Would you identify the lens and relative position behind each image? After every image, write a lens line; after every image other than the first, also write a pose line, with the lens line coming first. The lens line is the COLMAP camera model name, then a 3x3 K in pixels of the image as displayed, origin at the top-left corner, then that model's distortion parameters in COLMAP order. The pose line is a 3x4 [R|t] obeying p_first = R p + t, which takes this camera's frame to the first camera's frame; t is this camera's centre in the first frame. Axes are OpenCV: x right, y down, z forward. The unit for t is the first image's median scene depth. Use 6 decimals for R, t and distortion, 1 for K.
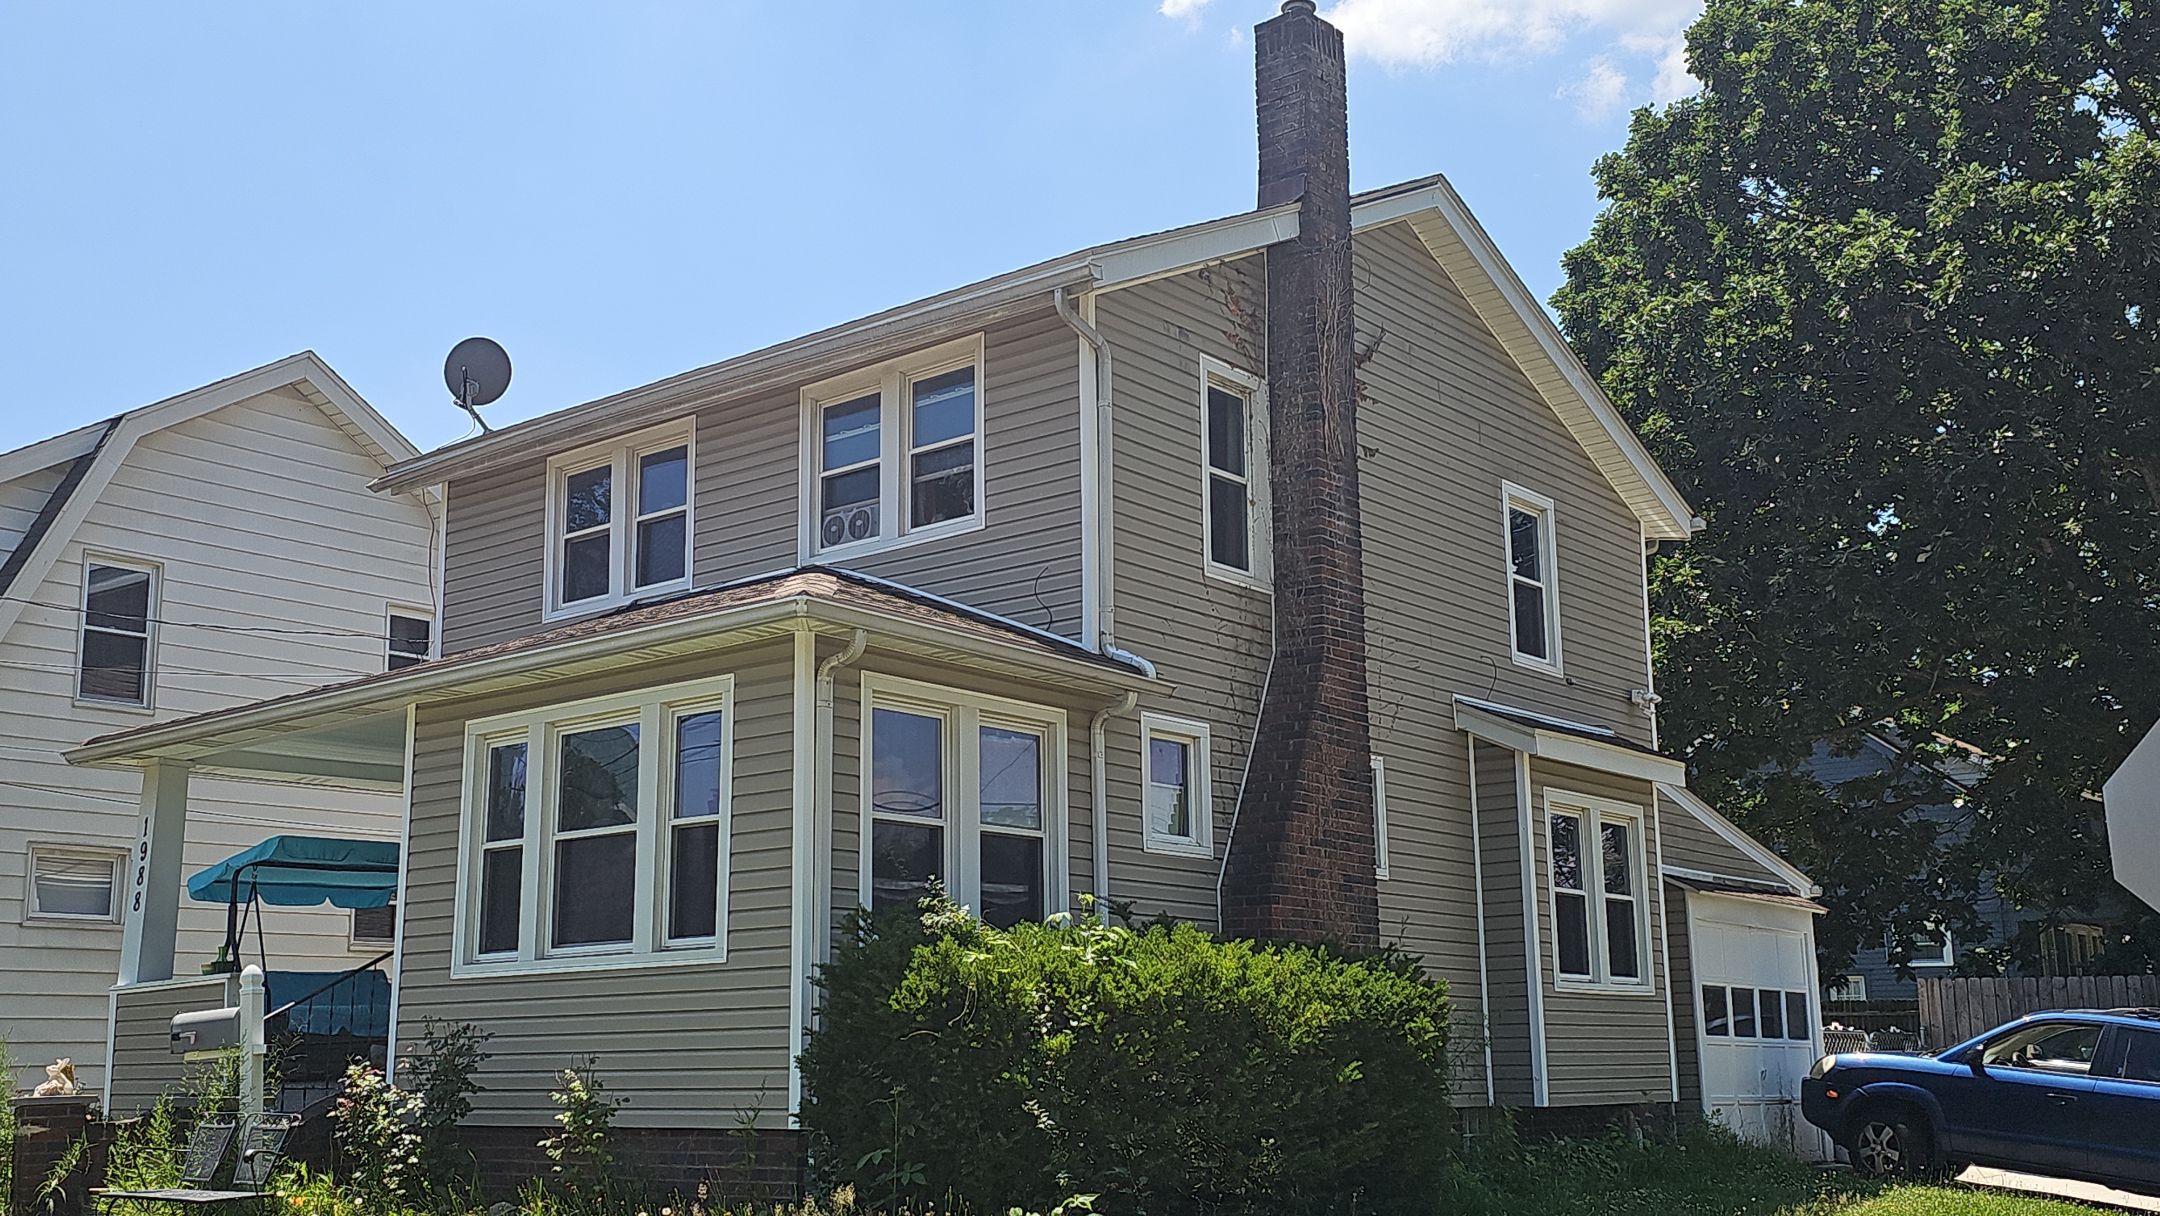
lens RADIAL K [[2141.3, 0, 1076.6], [0, 2141.3, 753.9], [0, 0, 1]] dist [0.109525, -0.021803]
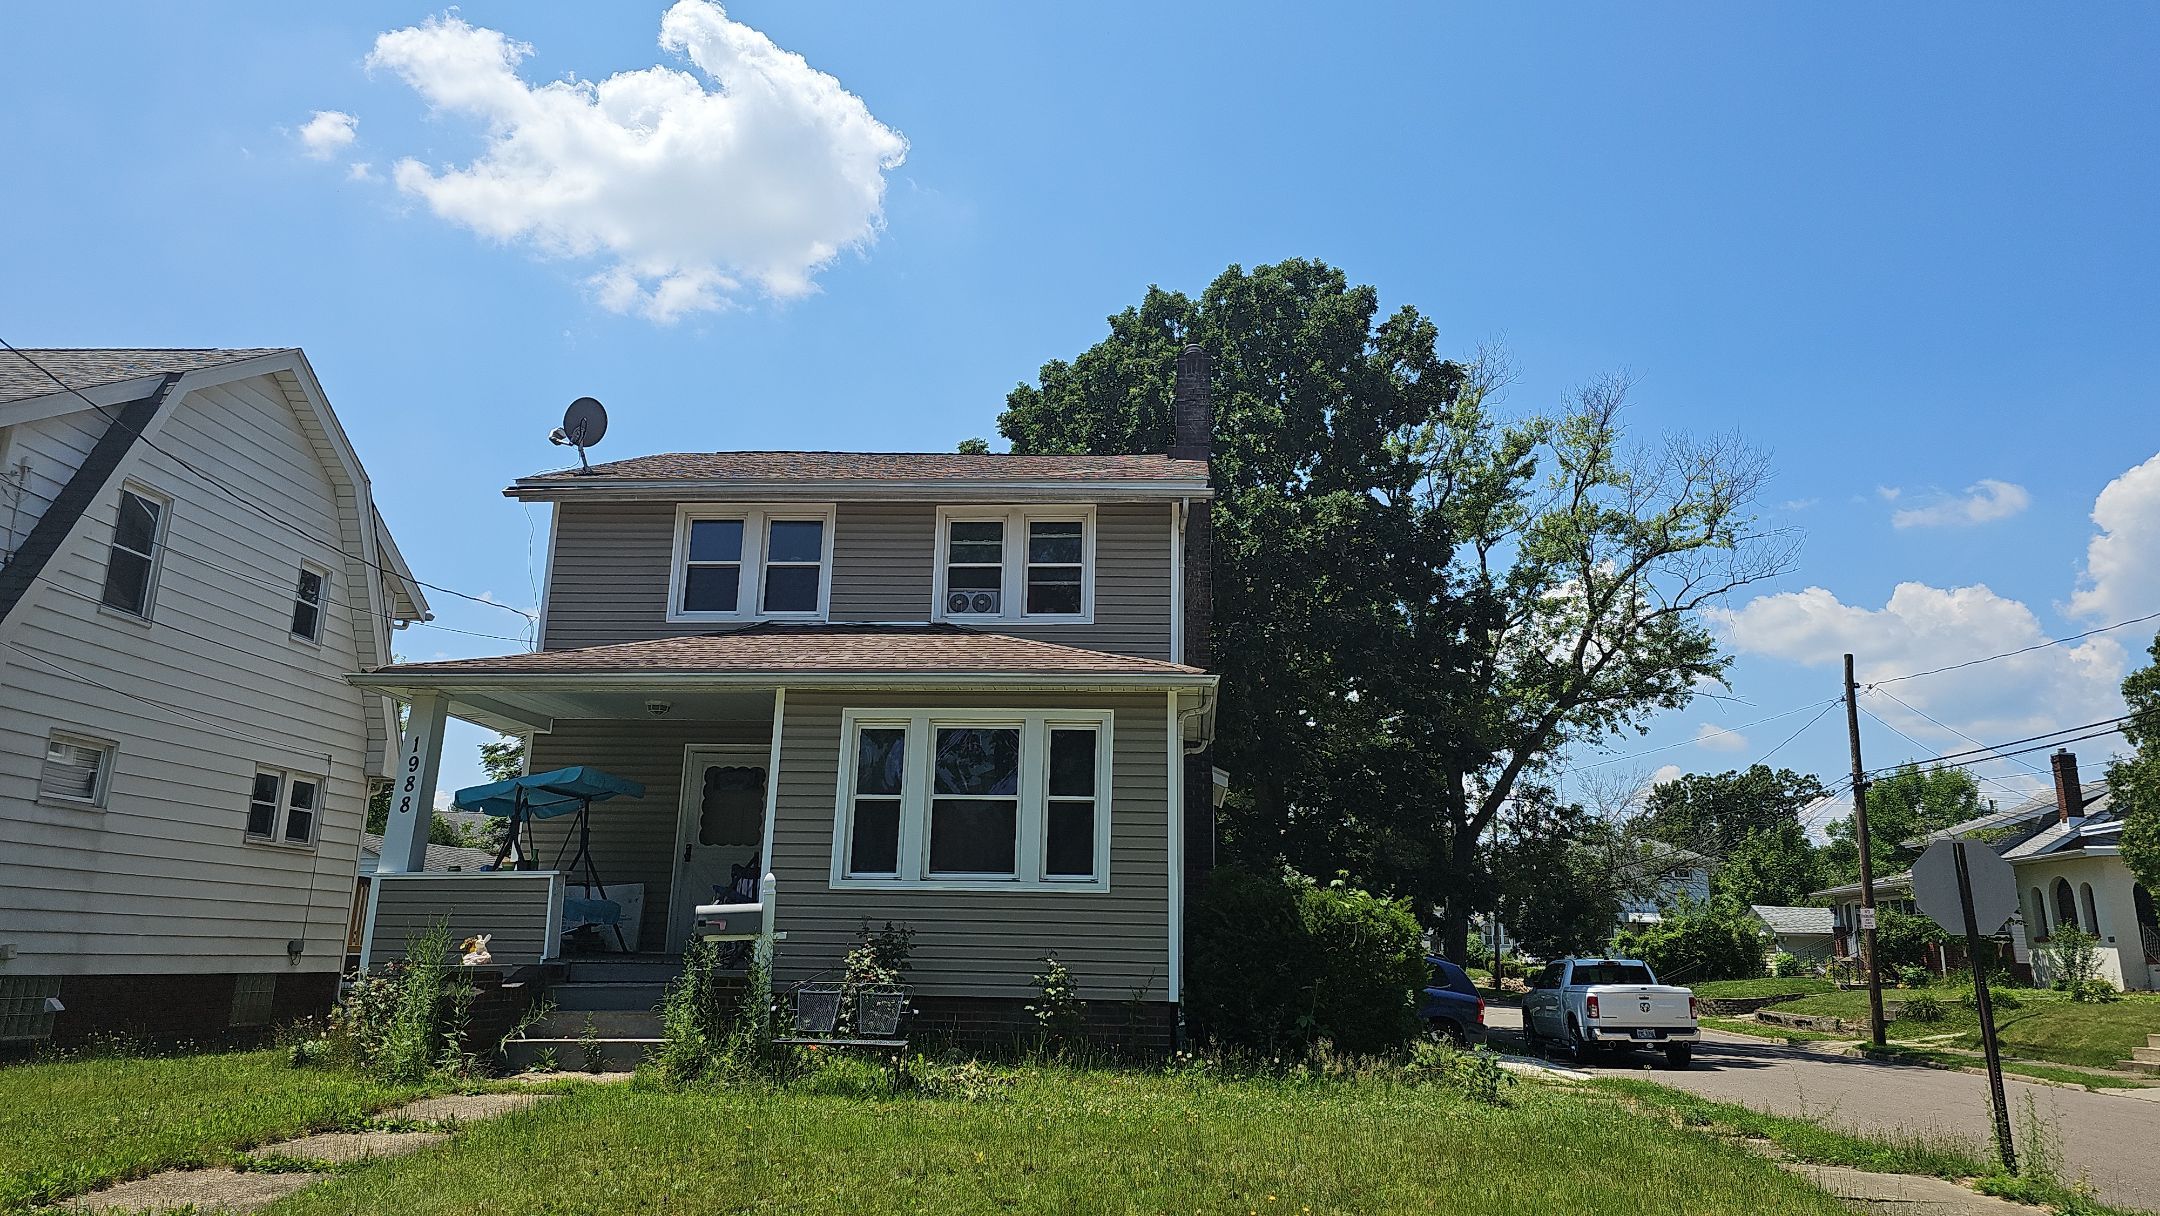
lens RADIAL K [[1440.2, 0, 1076.1], [0, 1440.2, 614.8], [0, 0, 1]] dist [0.055516, -0.056801]
pose [[0.799467, 0.162921, 0.578194, -2.273620], [-0.110729, 0.985993, -0.124725, 0.083907], [-0.590416, 0.035690, 0.806310, 0.420870]]
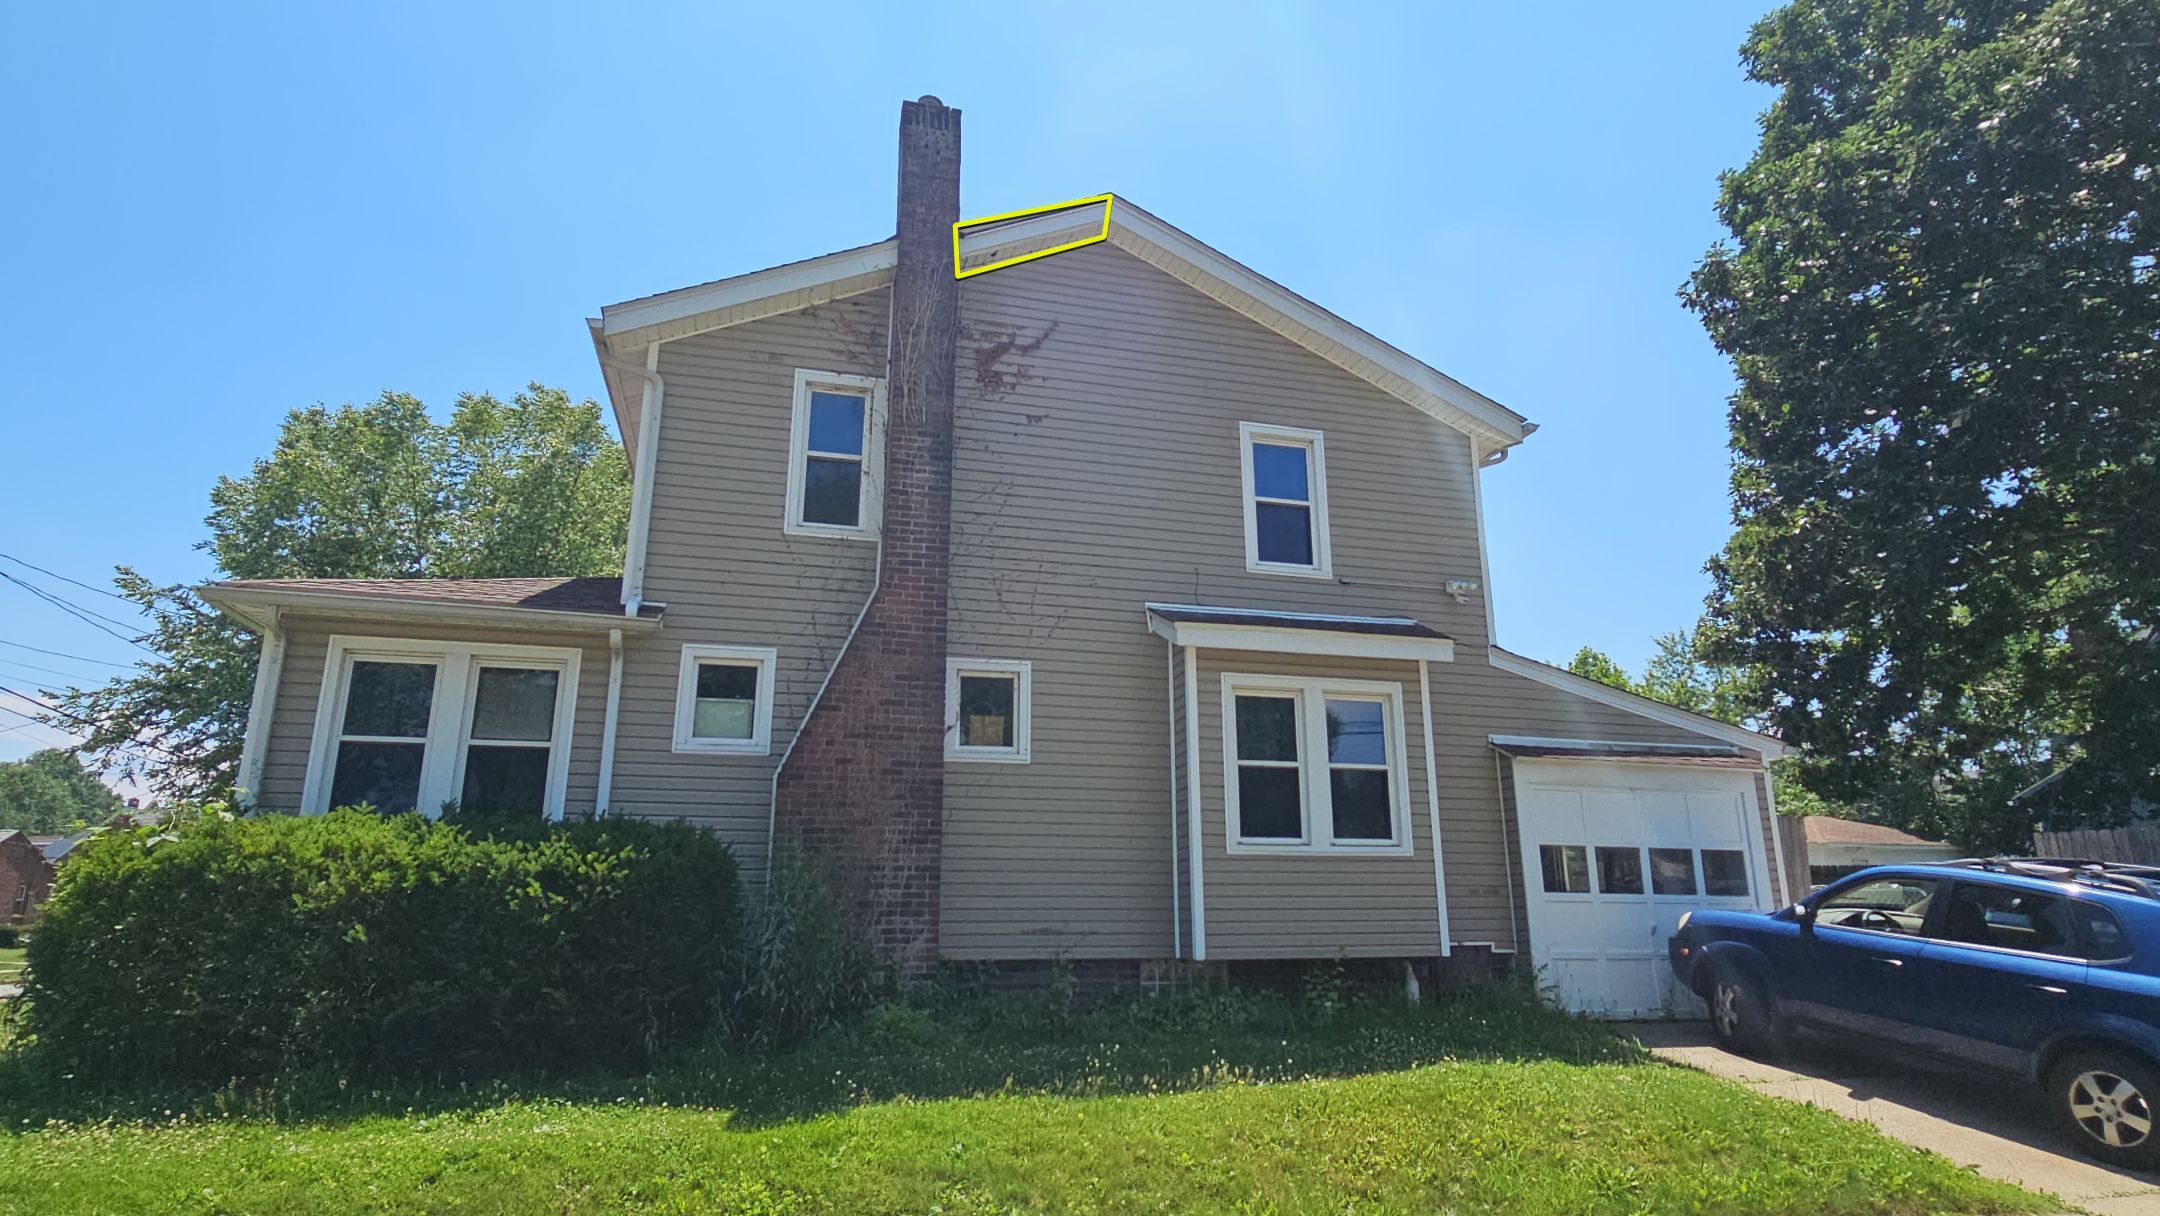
lens RADIAL K [[1173.4, 0, 1080.8], [0, 1173.4, 643.1], [0, 0, 1]] dist [0.001031, 0.000310]
pose [[0.822807, -0.123619, -0.554713, 0.465536], [0.078109, 0.991392, -0.105075, 0.054683], [0.562928, 0.043128, 0.825380, 0.416468]]
